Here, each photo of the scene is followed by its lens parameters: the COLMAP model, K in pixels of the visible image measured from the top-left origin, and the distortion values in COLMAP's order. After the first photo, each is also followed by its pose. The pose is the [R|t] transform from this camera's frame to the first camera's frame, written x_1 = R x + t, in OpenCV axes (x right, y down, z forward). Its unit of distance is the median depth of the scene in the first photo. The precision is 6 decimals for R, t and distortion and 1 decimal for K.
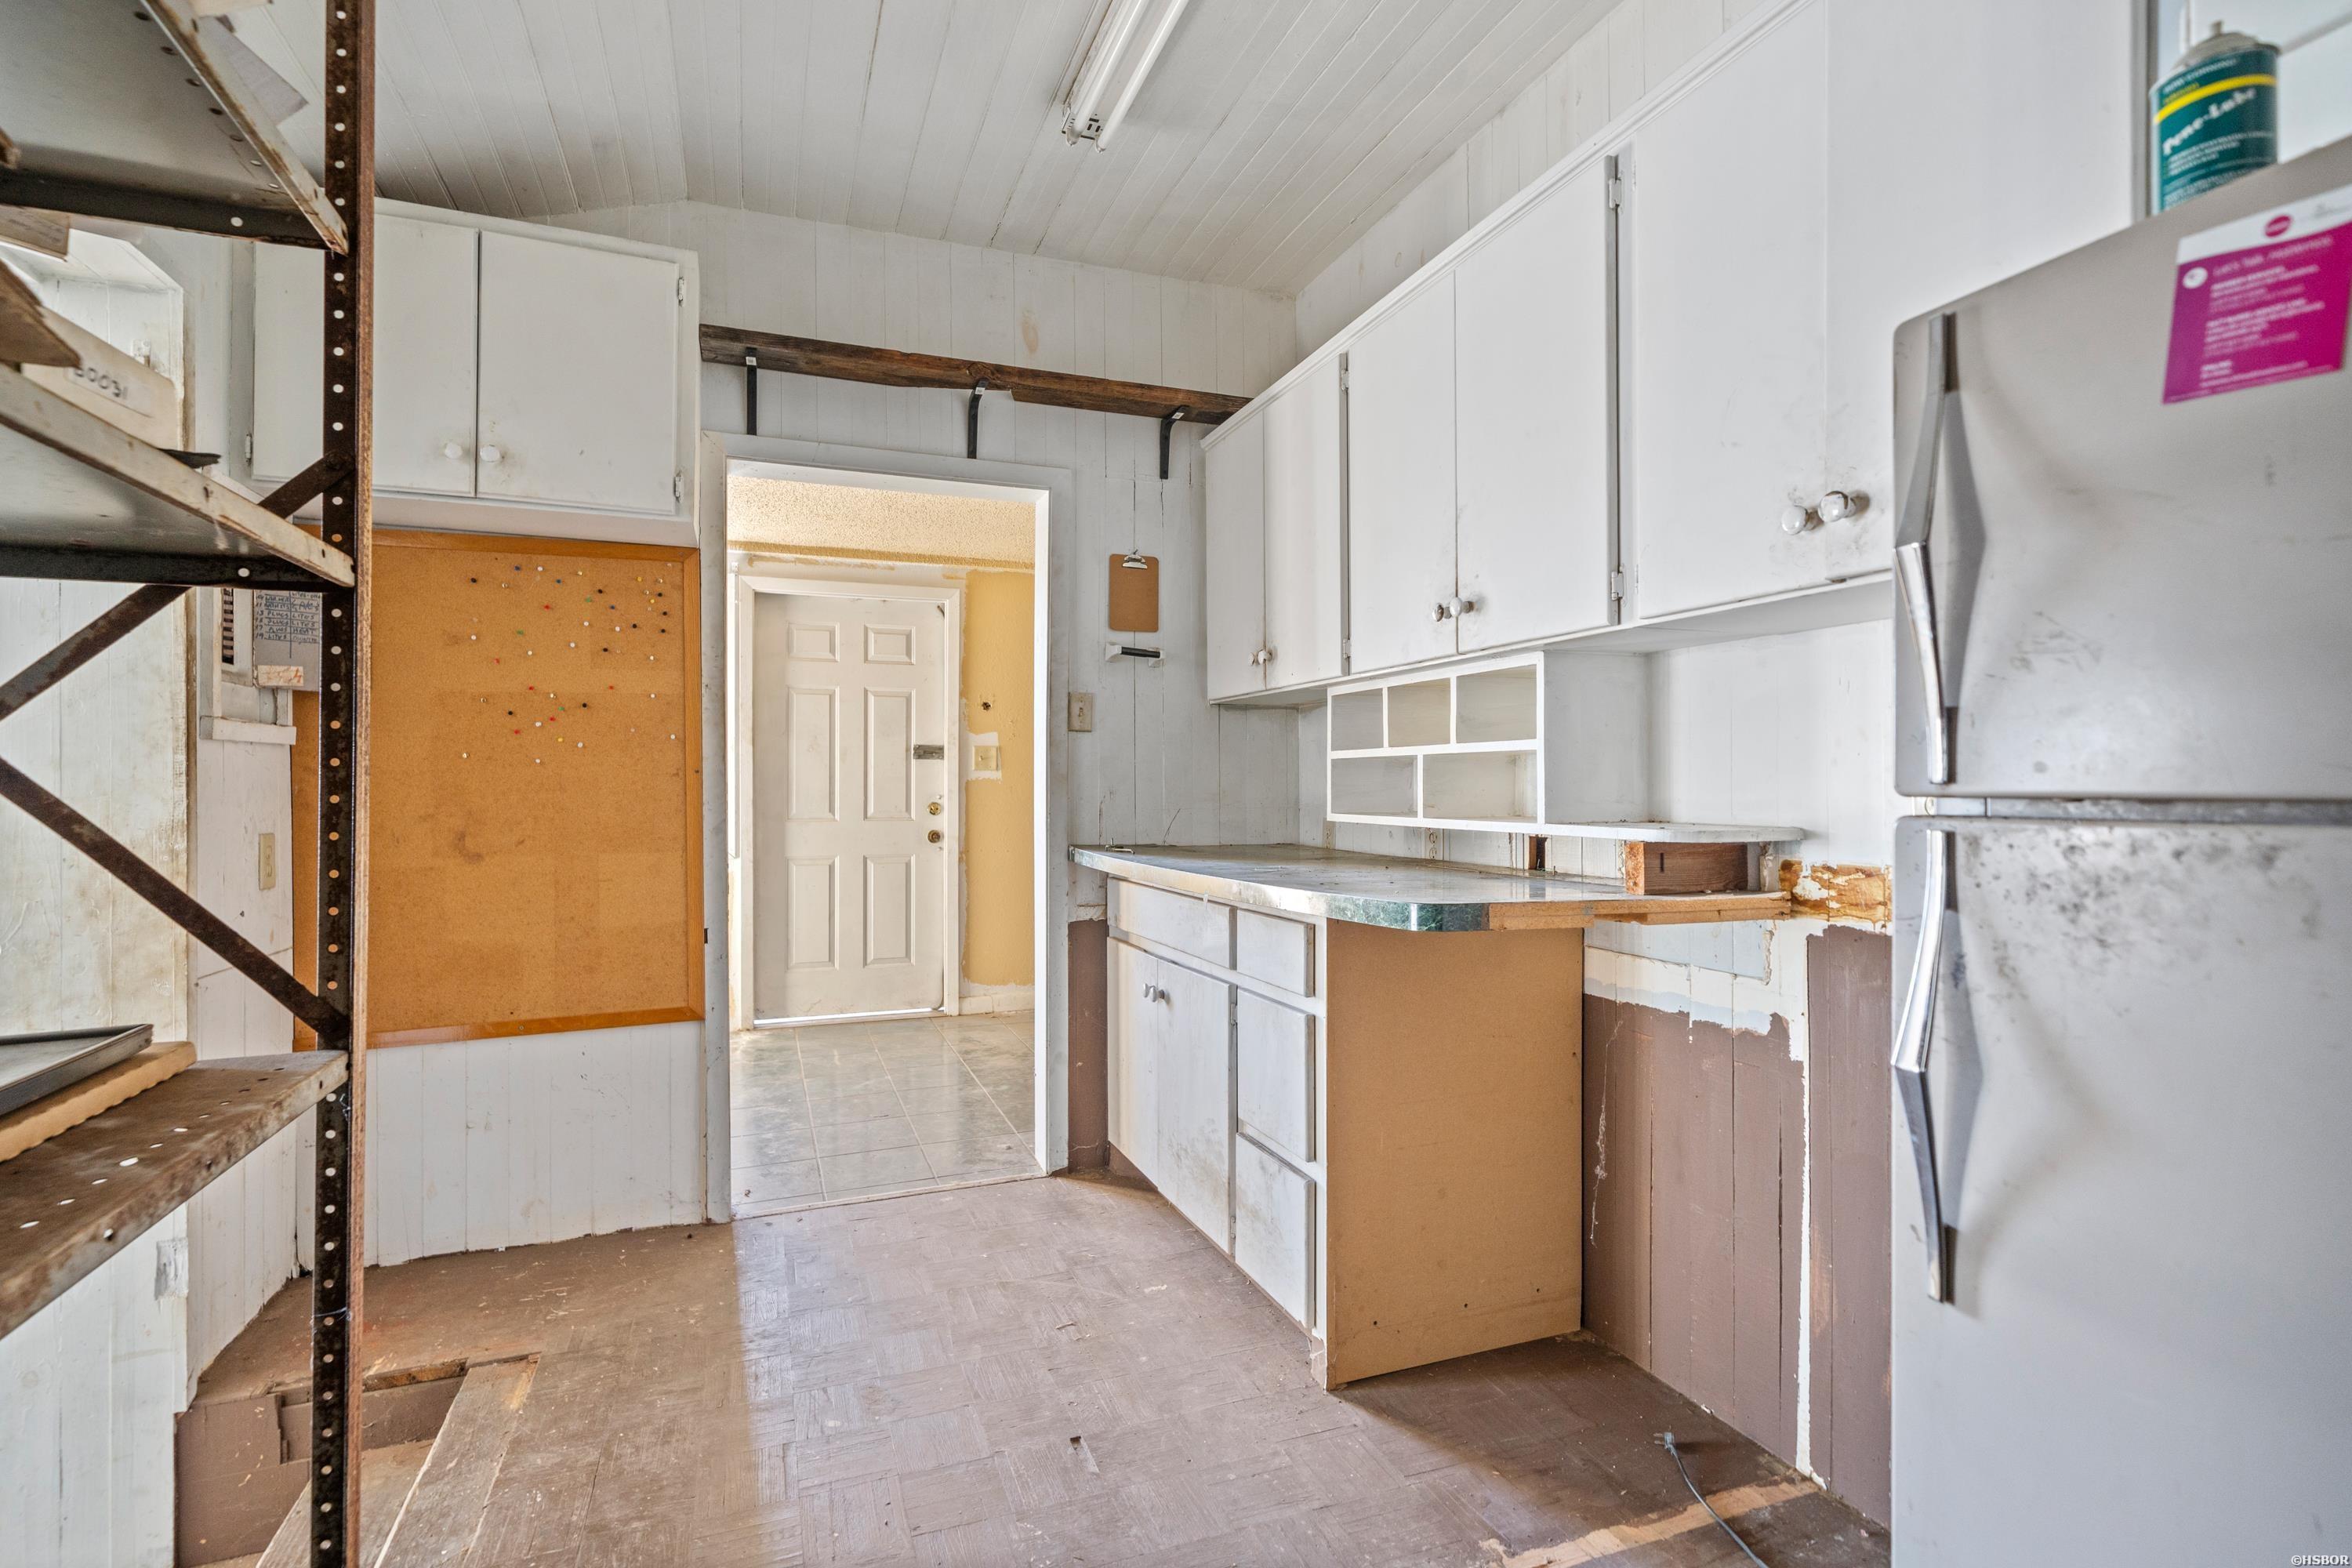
lens RADIAL K [[1085.0, 0, 1176.0], [0, 1085.0, 784.0], [0, 0, 1]] dist [-0.000921, 0.000019]
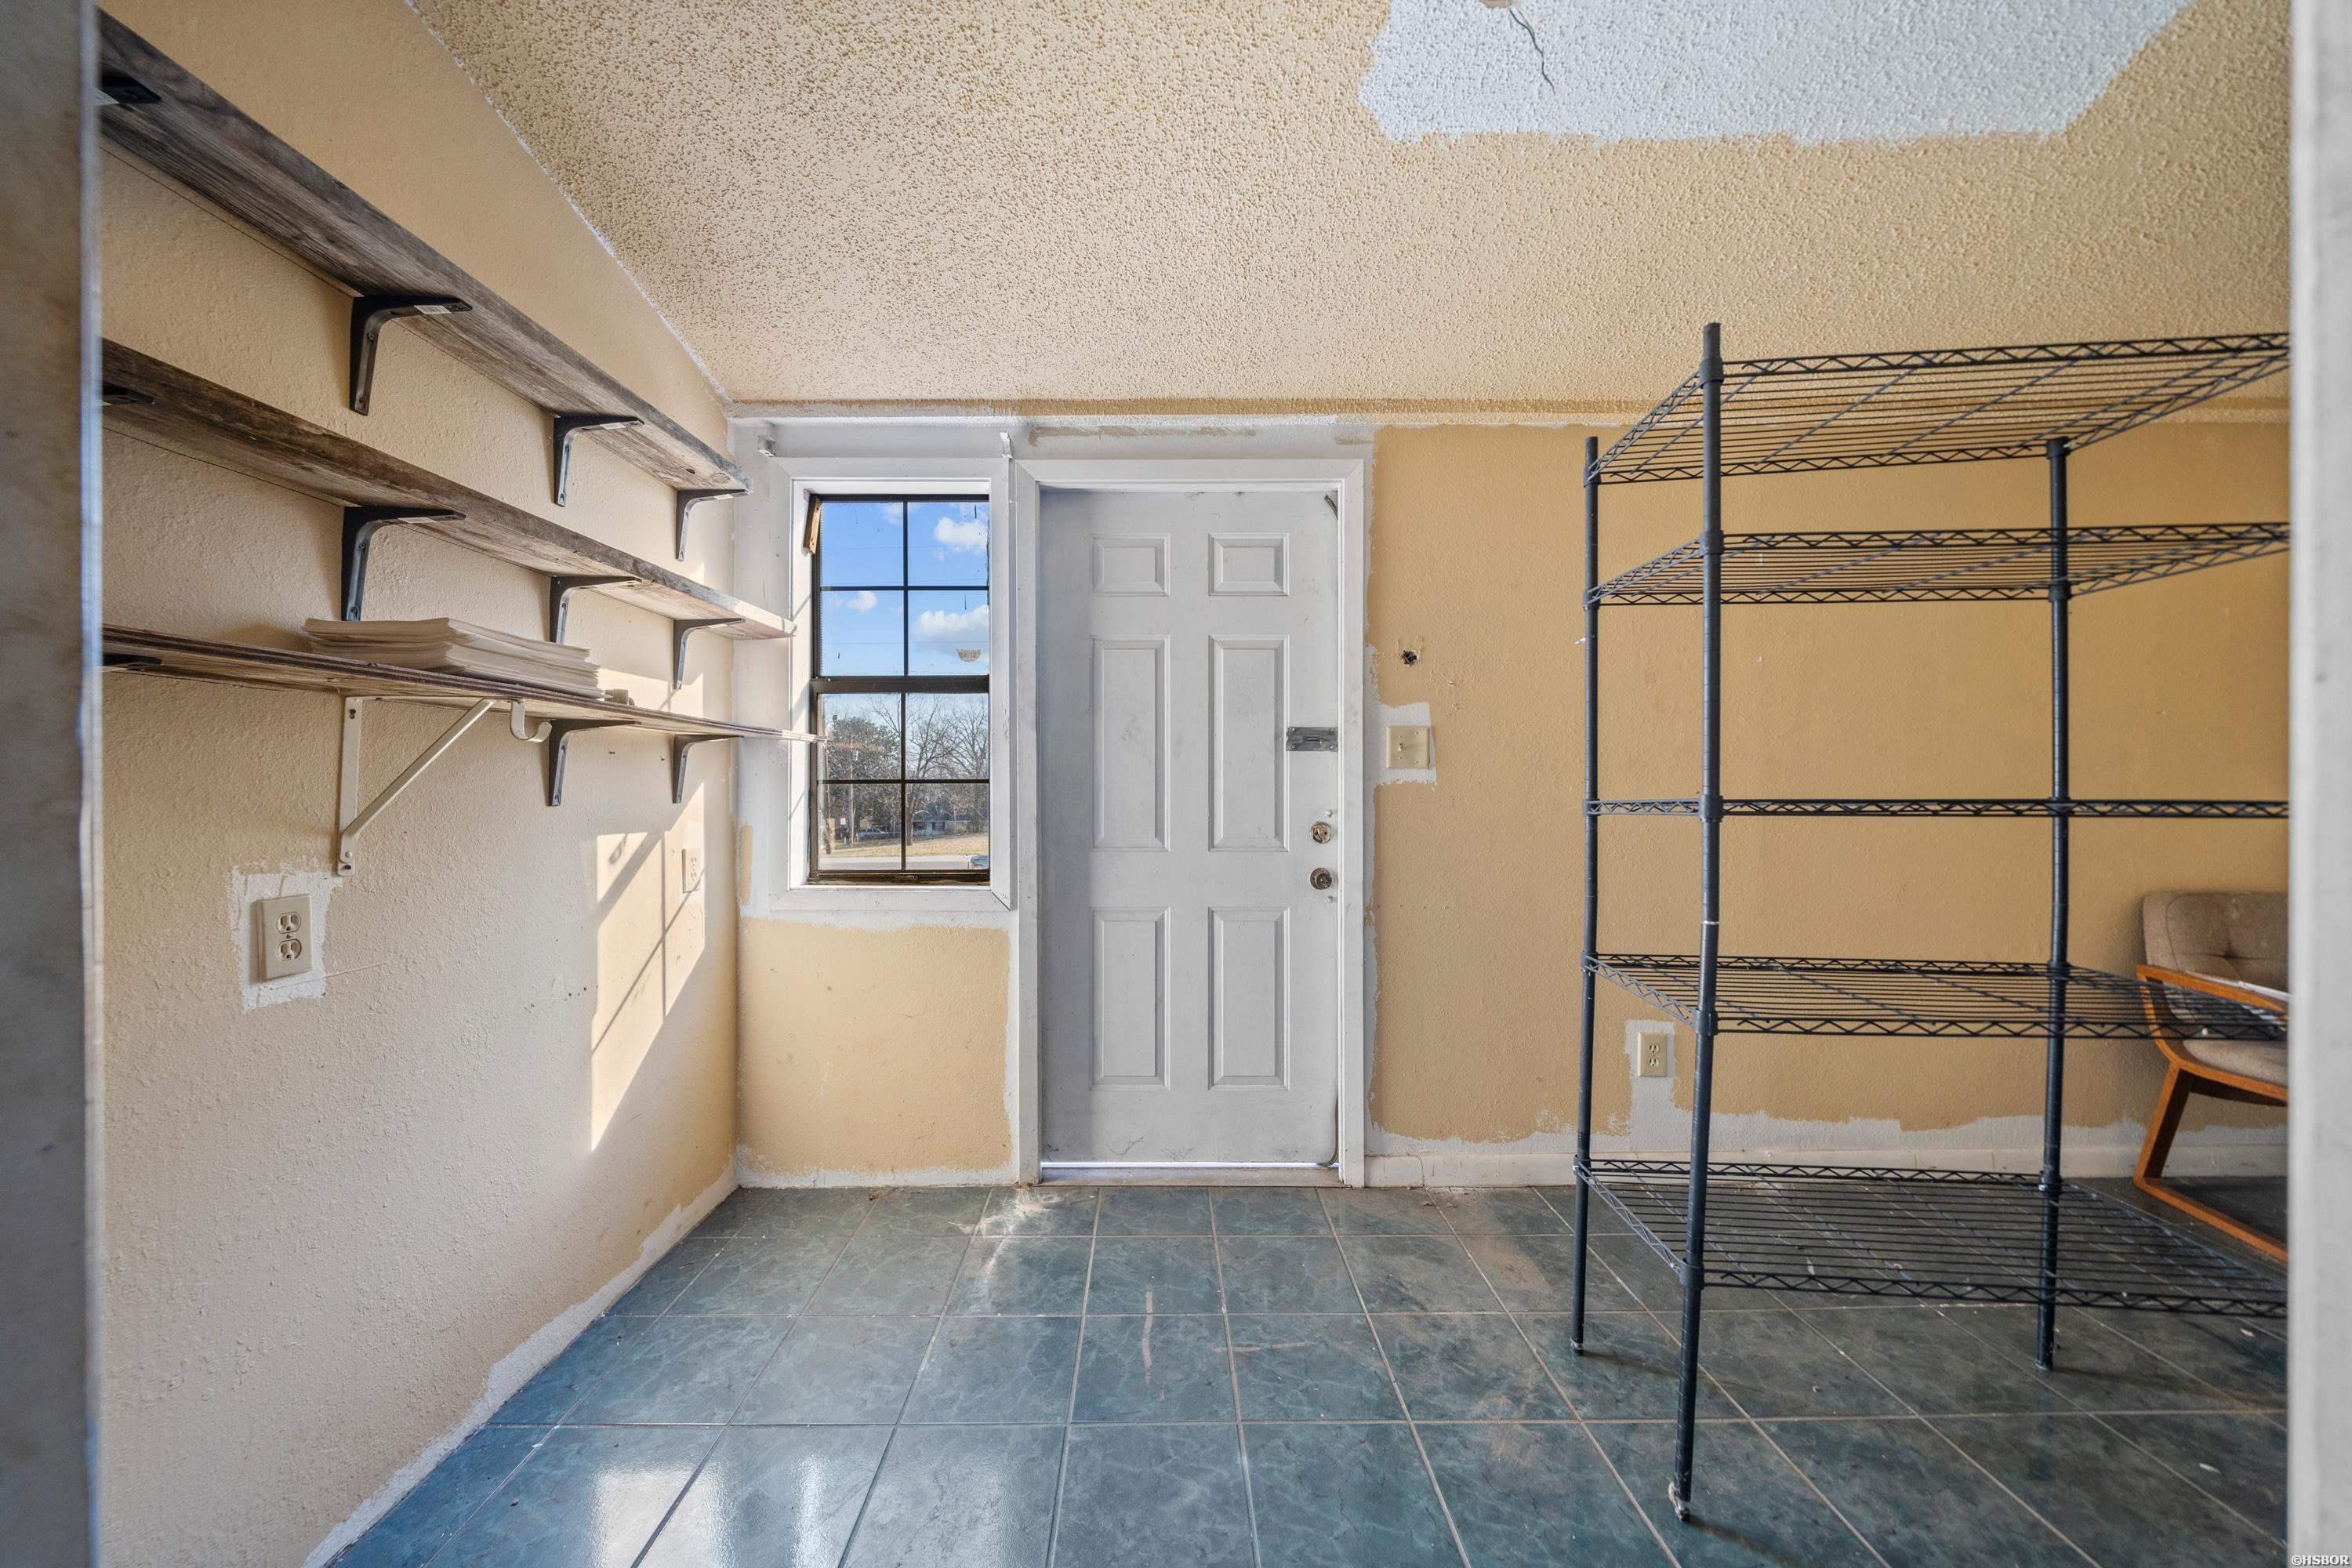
lens RADIAL K [[928.9, 0, 1176.0], [0, 928.9, 784.0], [0, 0, 1]] dist [0.000483, -0.000091]
pose [[0.939783, -0.003232, -0.341756, -0.123904], [0.002723, 0.999994, -0.001967, -0.003521], [0.341761, 0.000918, 0.939787, 0.494418]]
